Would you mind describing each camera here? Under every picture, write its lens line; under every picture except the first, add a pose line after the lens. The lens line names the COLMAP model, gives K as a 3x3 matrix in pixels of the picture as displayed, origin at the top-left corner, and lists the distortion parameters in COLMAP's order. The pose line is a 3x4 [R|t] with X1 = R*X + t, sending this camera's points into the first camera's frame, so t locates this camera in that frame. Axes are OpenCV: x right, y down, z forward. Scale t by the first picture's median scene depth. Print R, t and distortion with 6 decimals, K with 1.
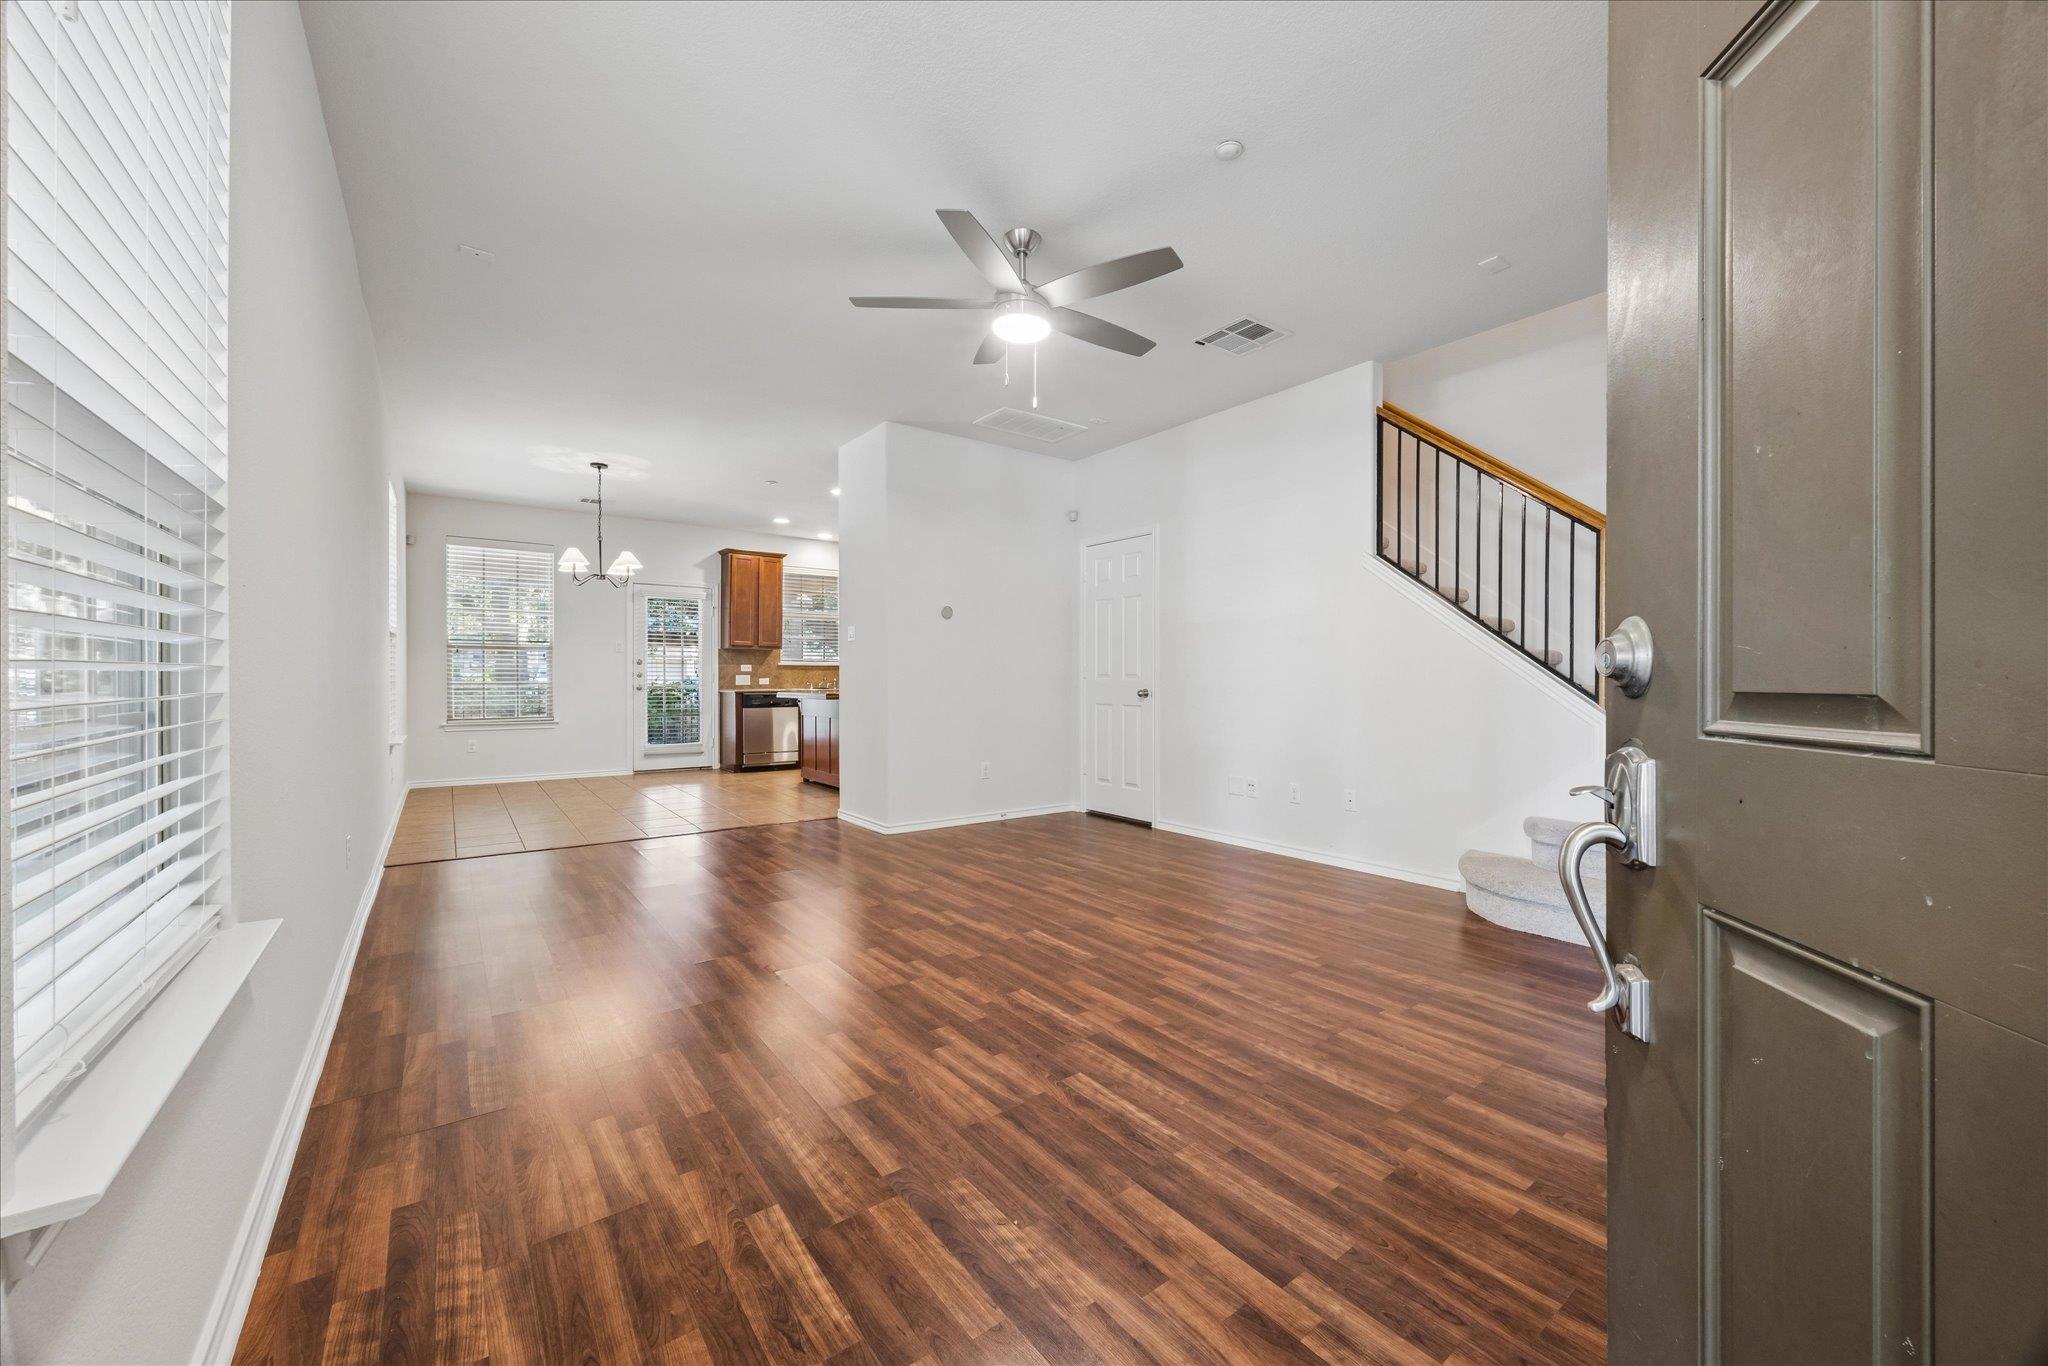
lens RADIAL K [[787.5, 0, 1024.5], [0, 787.5, 678.6], [0, 0, 1]] dist [0.001825, 0.000034]
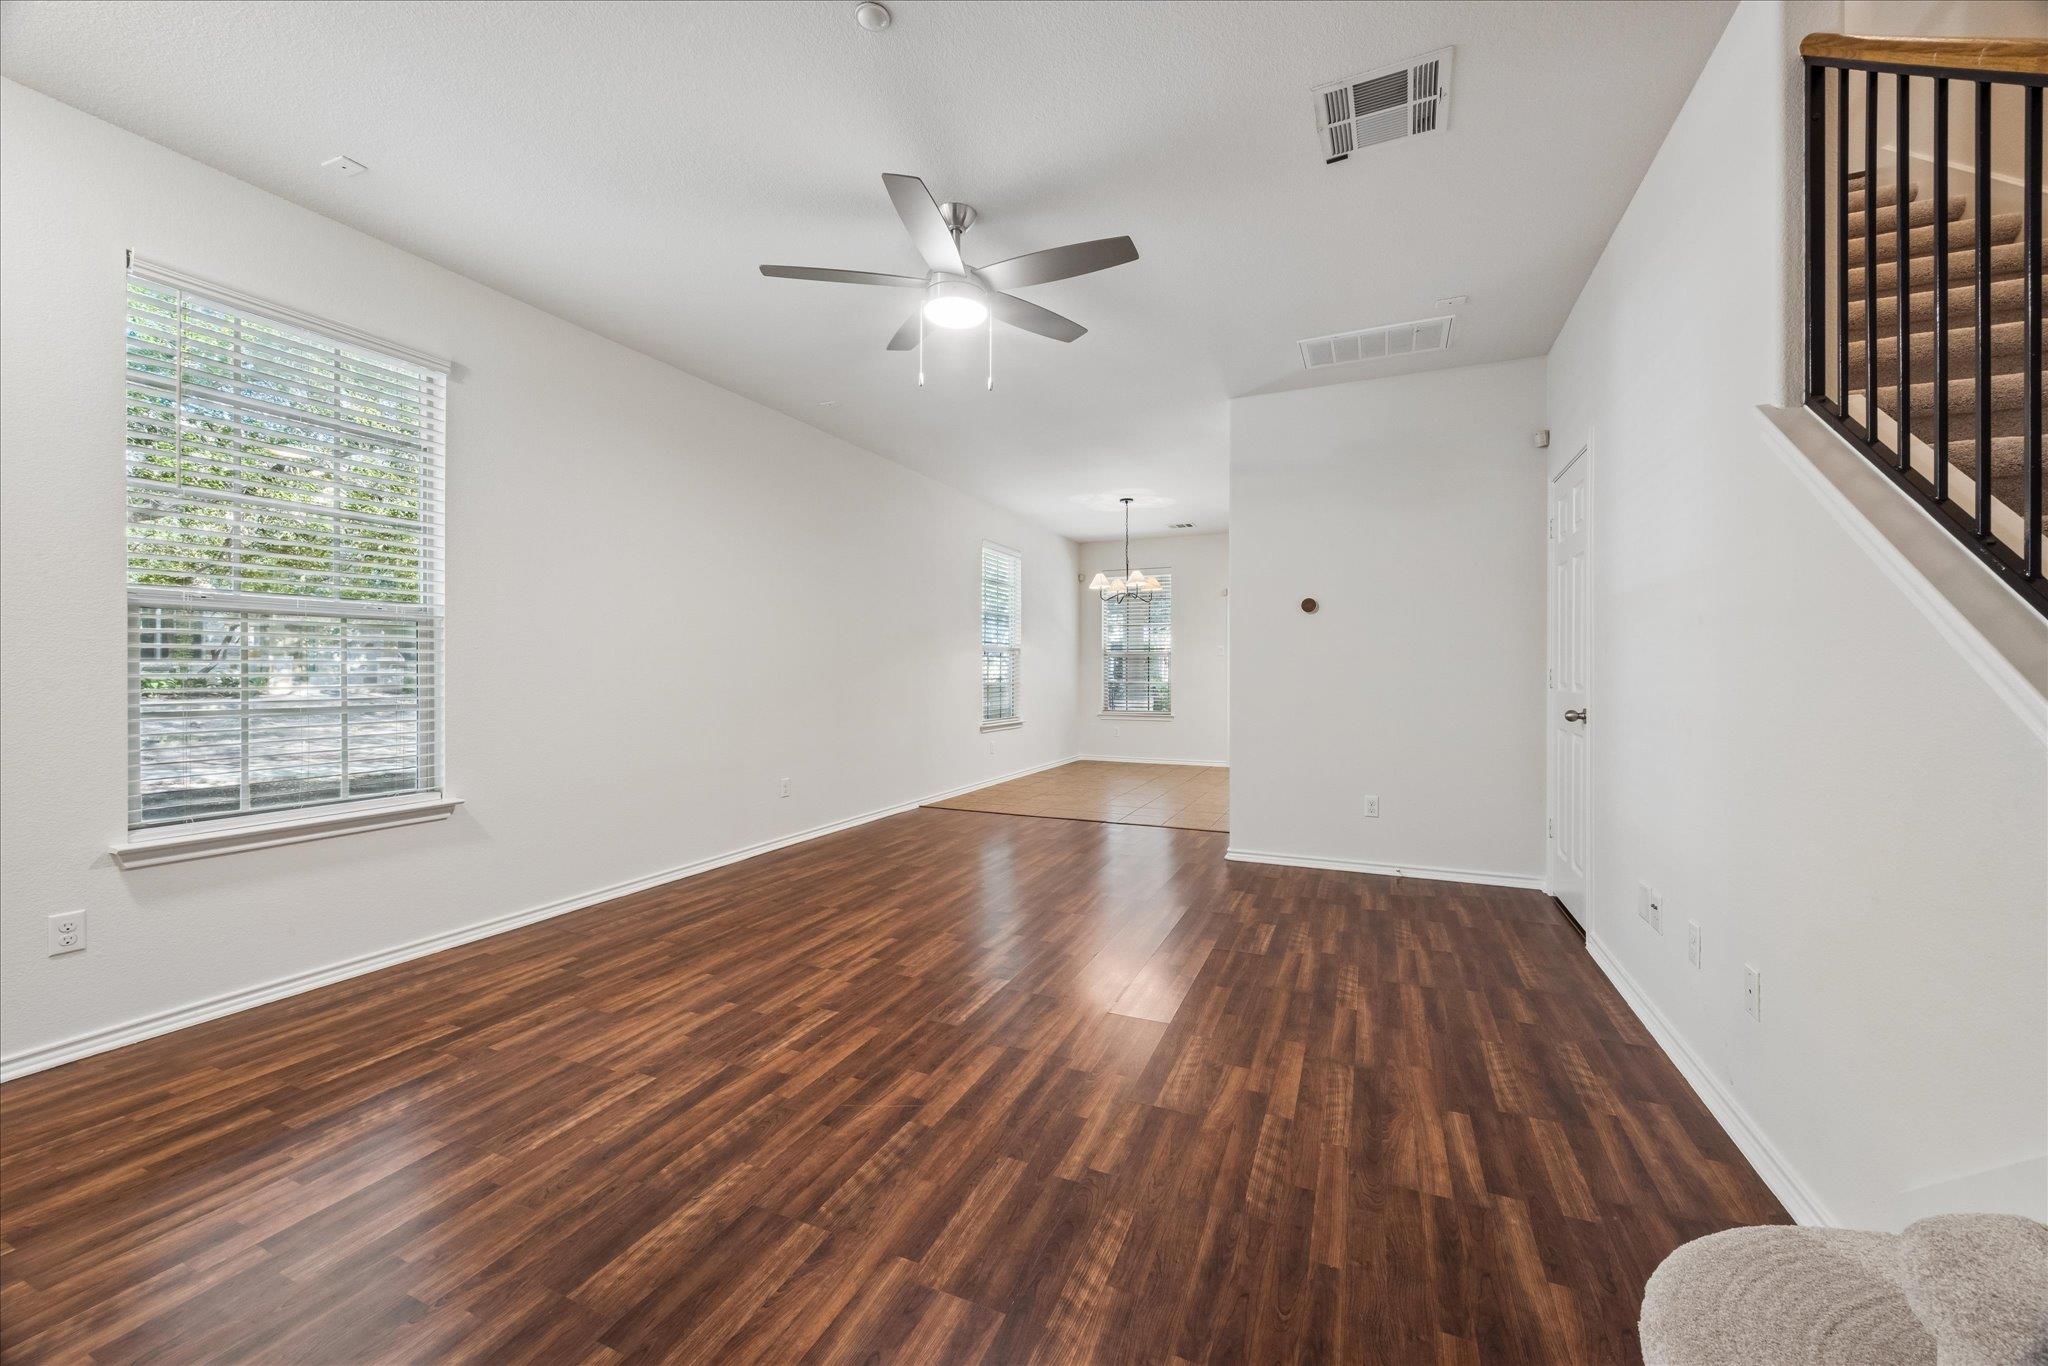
lens RADIAL K [[787.5, 0, 989.2], [0, 787.5, 685.9], [0, 0, 1]] dist [0.001825, 0.000034]
pose [[0.466553, 0.010326, -0.884433, 1.062714], [0.003996, 0.999897, 0.013781, -0.012192], [0.884484, -0.009963, 0.466464, 0.838532]]
